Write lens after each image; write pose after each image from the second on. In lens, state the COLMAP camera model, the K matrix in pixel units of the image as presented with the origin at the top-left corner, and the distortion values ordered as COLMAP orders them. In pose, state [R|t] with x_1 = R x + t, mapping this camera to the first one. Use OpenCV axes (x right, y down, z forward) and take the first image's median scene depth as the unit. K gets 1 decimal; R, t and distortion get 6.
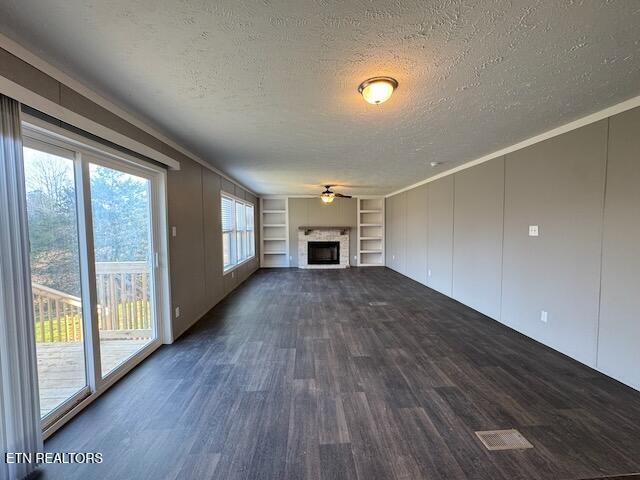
lens RADIAL K [[255.0, 0, 319.8], [0, 255.0, 239.1], [0, 0, 1]] dist [-0.002551, -0.000124]
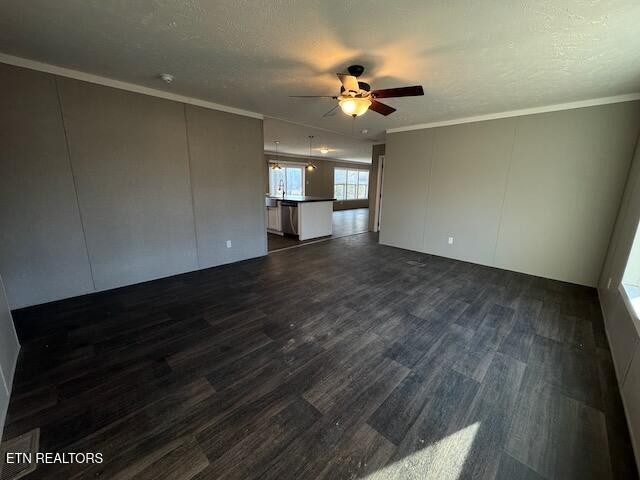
lens RADIAL K [[255.0, 0, 319.8], [0, 255.0, 239.1], [0, 0, 1]] dist [-0.002551, -0.000124]
pose [[0.678348, 0.176616, -0.713197, 0.830073], [-0.057982, 0.980520, 0.187667, 0.024020], [0.732449, -0.085951, 0.675374, -0.503726]]
